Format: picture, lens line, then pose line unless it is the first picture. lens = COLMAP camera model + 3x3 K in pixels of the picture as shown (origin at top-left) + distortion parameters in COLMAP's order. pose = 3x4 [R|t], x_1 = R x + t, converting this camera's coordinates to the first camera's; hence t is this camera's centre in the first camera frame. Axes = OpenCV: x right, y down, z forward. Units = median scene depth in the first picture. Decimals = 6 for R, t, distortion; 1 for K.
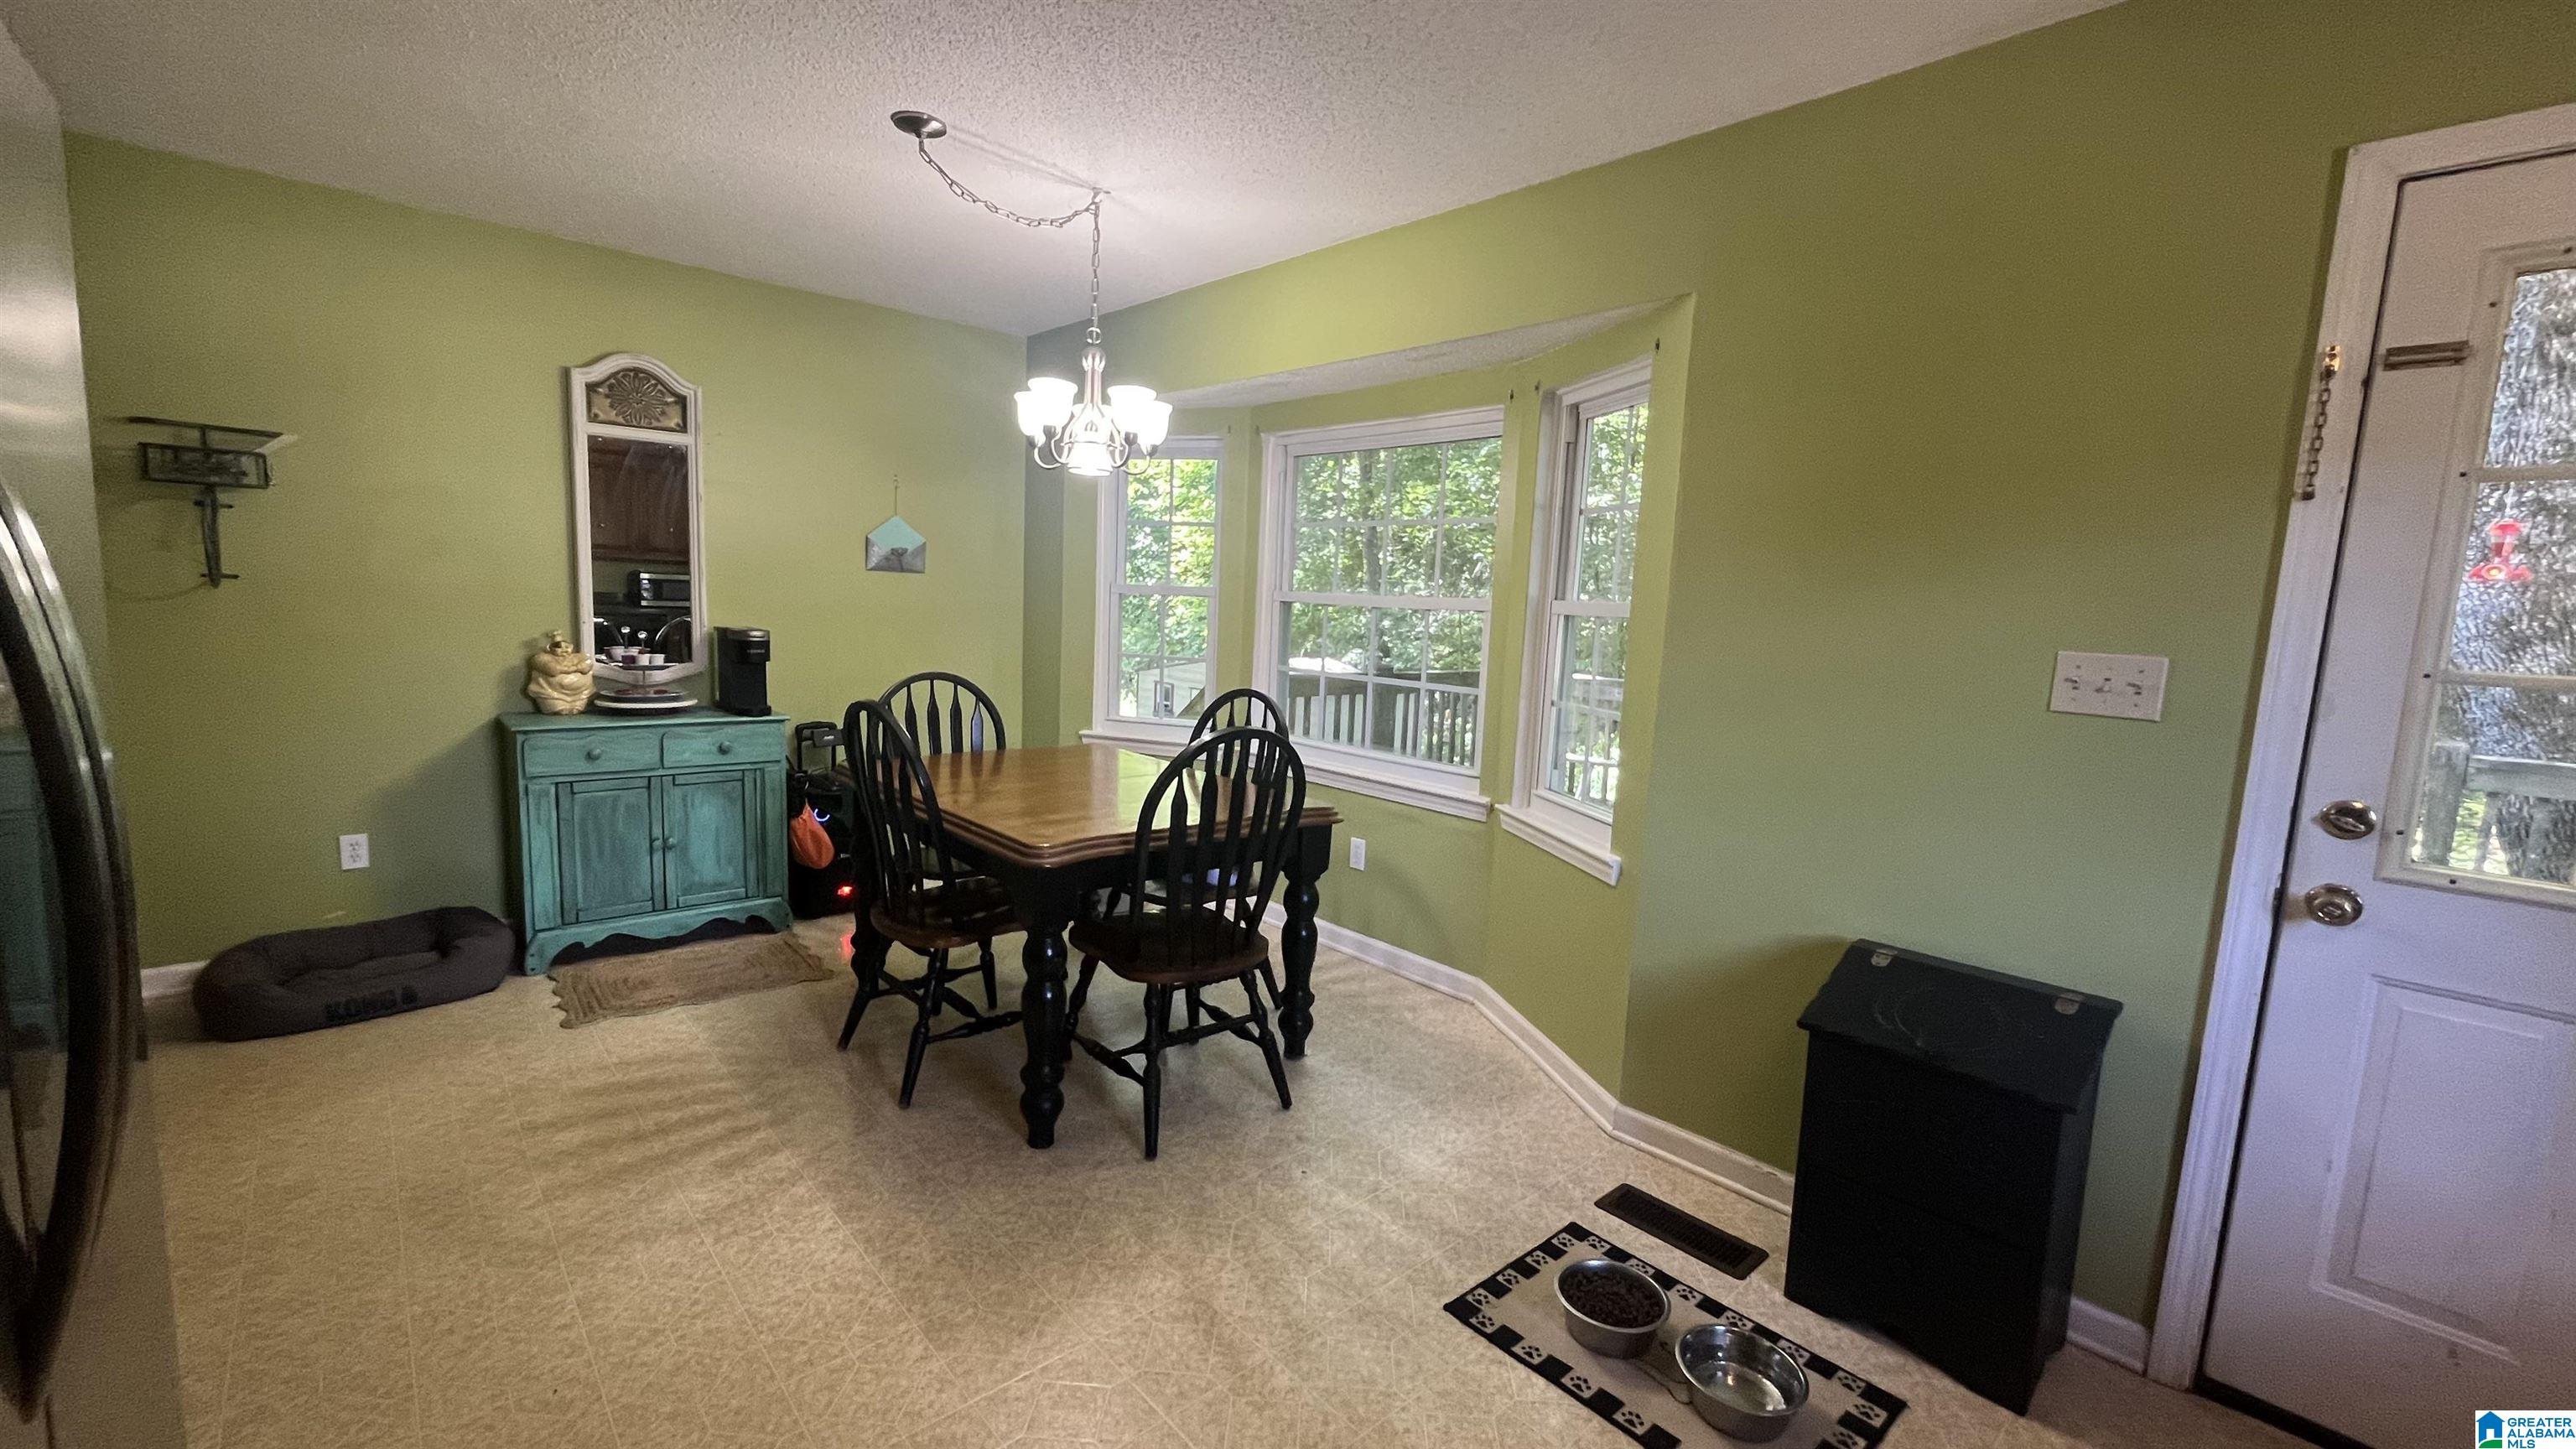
lens RADIAL K [[1041.4, 0, 1288.0], [0, 1041.4, 724.5], [0, 0, 1]] dist [-0.001256, -0.000154]
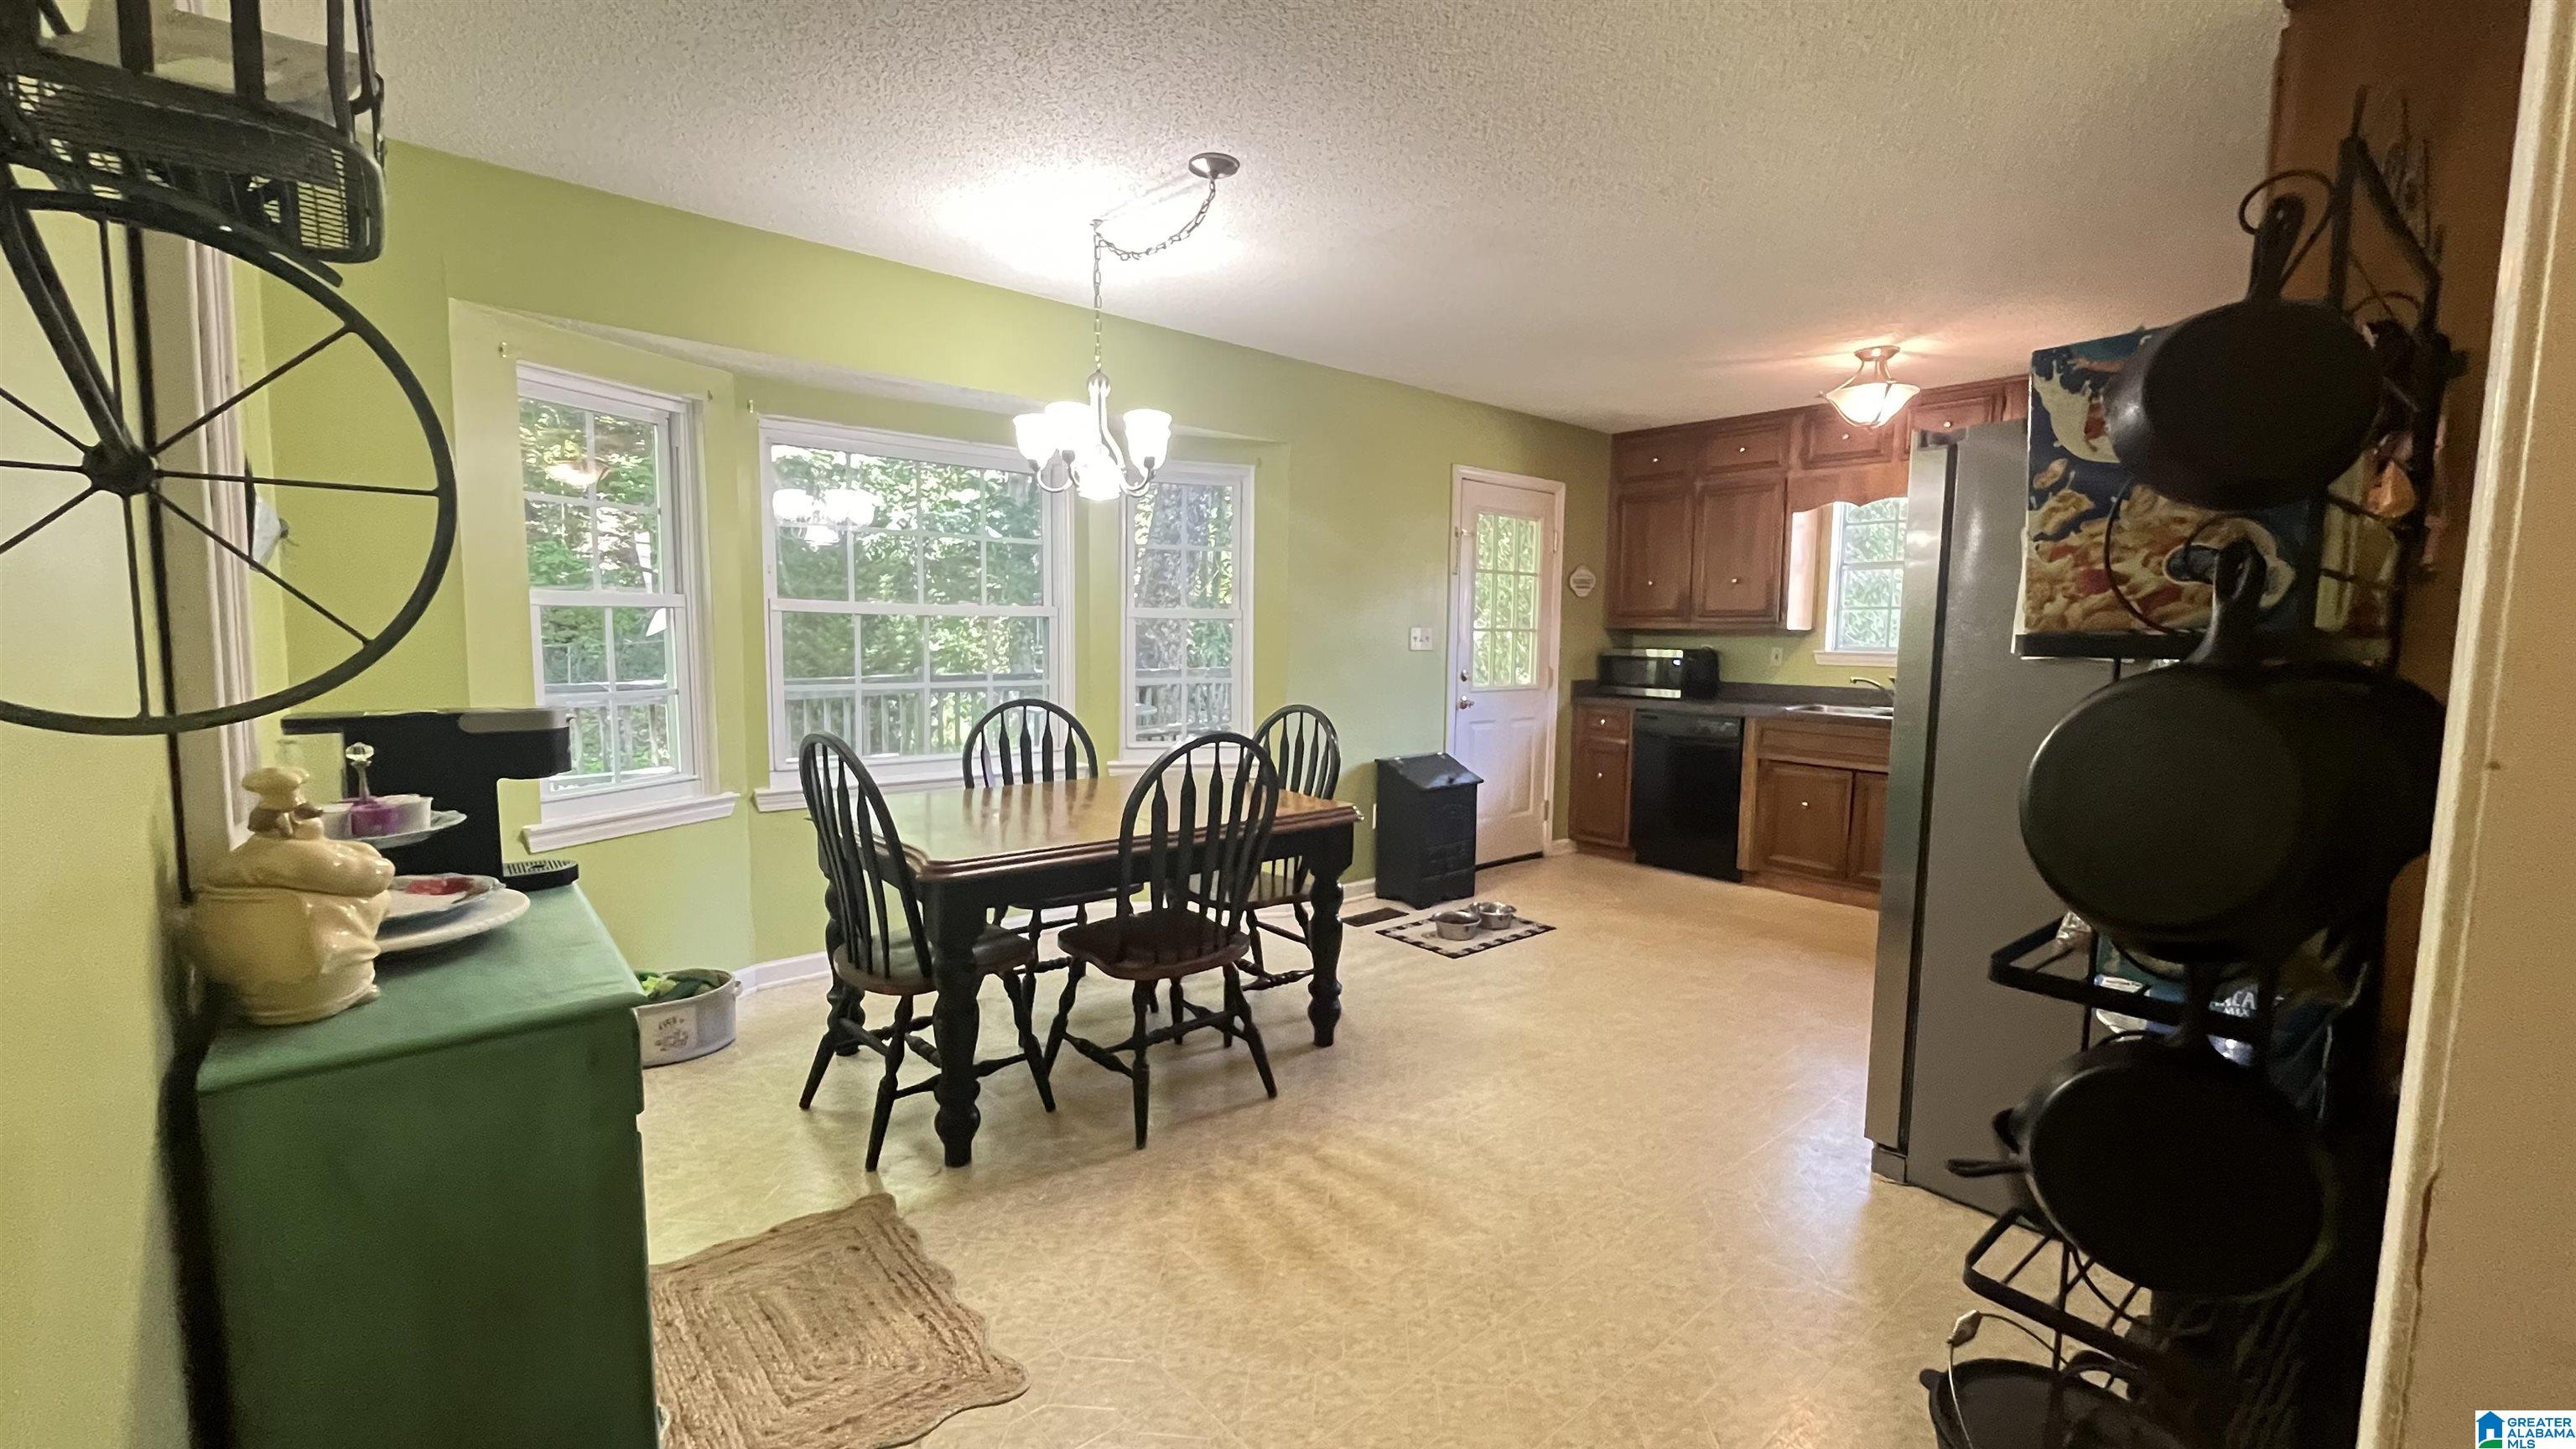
lens RADIAL K [[1041.4, 0, 1288.0], [0, 1041.4, 724.5], [0, 0, 1]] dist [-0.001256, -0.000154]
pose [[0.028276, -0.144815, 0.989055, -1.495645], [0.096717, 0.985204, 0.141486, -0.186540], [-0.994910, 0.091658, 0.041864, 0.965973]]
